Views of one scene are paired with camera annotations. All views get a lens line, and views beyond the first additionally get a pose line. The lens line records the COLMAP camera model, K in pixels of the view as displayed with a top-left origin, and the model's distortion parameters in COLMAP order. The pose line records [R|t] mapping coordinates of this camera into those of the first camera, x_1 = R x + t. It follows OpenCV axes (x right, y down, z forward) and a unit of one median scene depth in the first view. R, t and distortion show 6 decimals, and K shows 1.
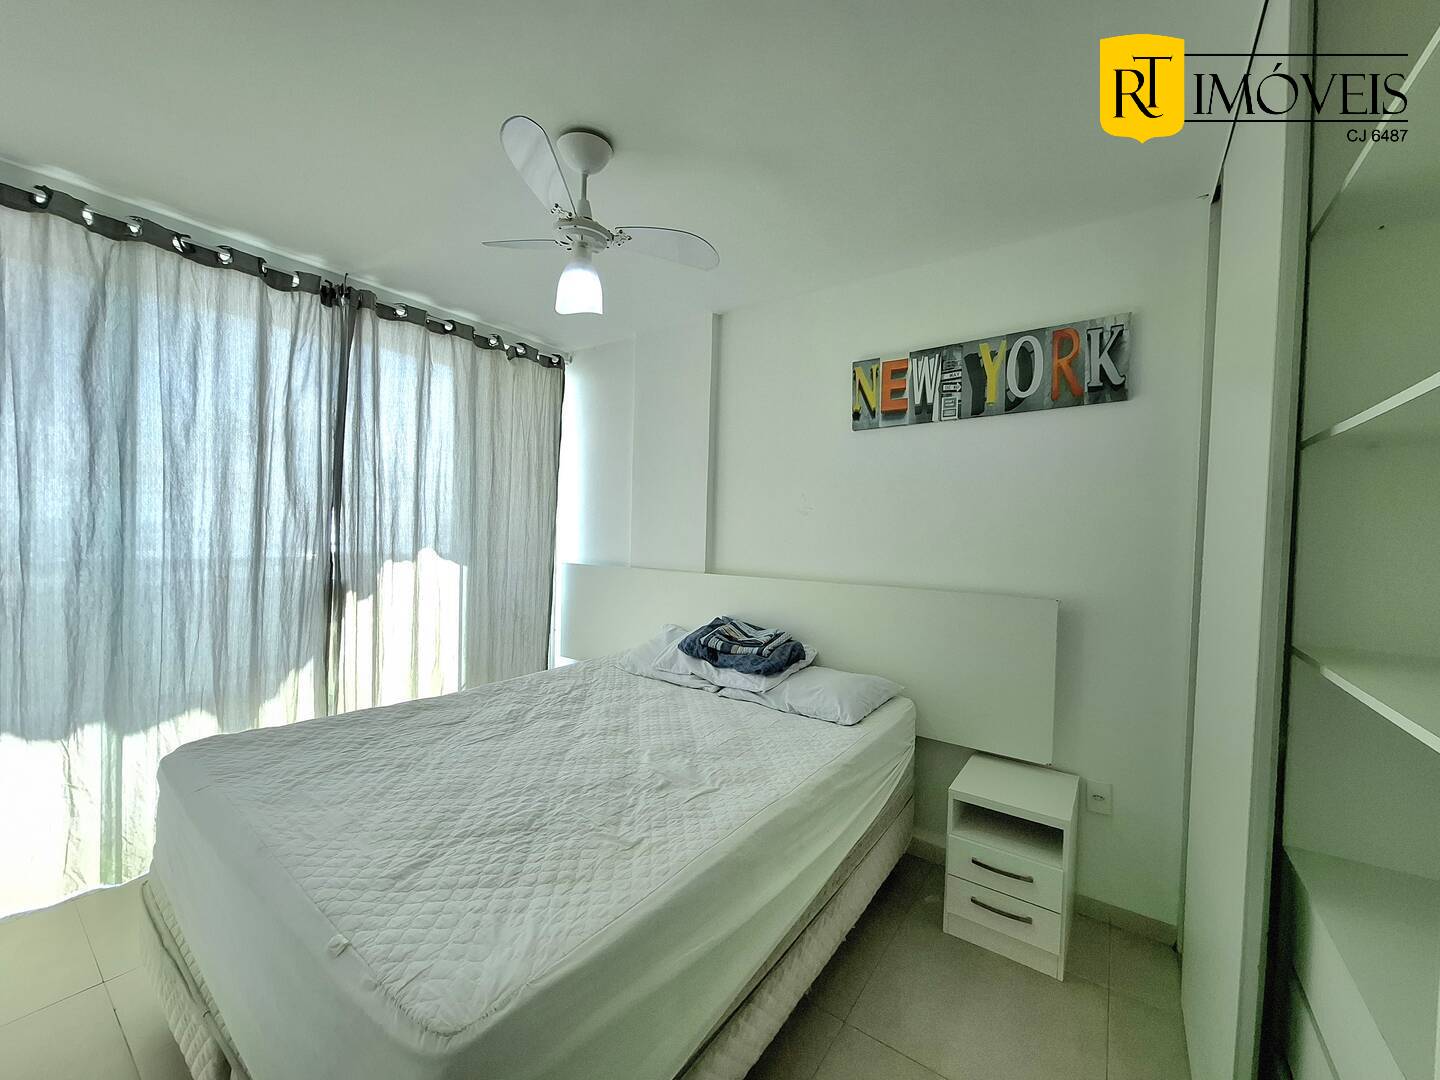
lens RADIAL K [[569.7, 0, 720.0], [0, 569.7, 538.6], [0, 0, 1]] dist [-0.000723, -0.000102]
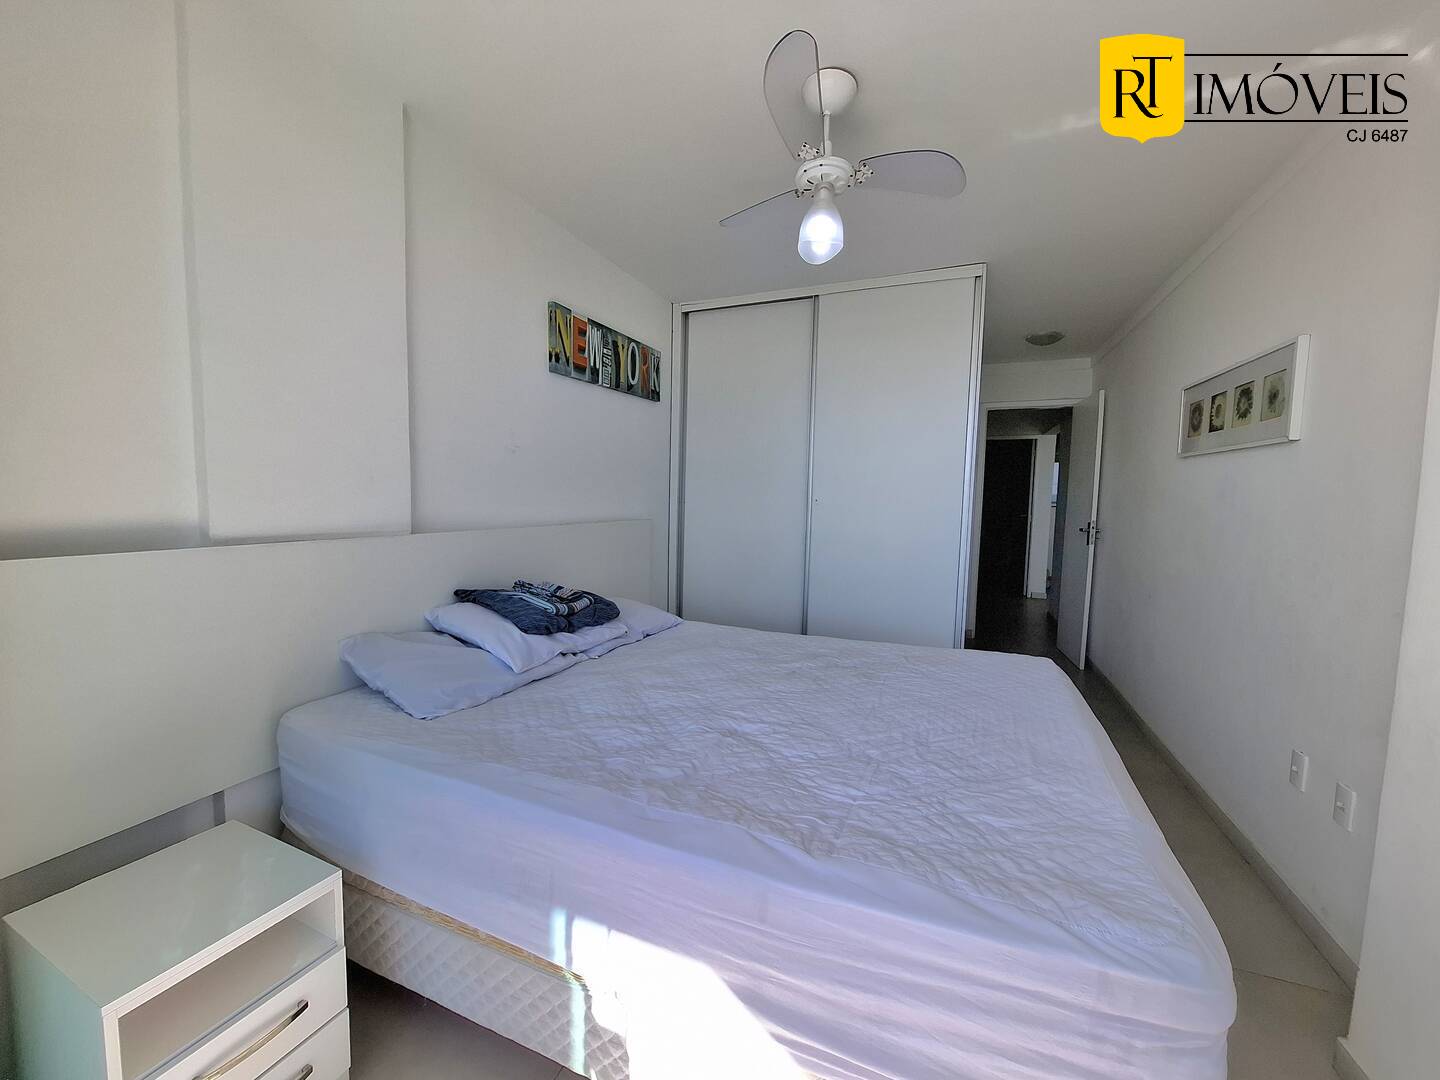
lens RADIAL K [[569.7, 0, 721.3], [0, 569.7, 542.6], [0, 0, 1]] dist [-0.000723, -0.000102]
pose [[-0.221580, -0.098950, 0.970109, -0.911228], [-0.001962, 0.994882, 0.101029, 0.007306], [-0.975140, 0.020483, -0.220640, 1.030935]]
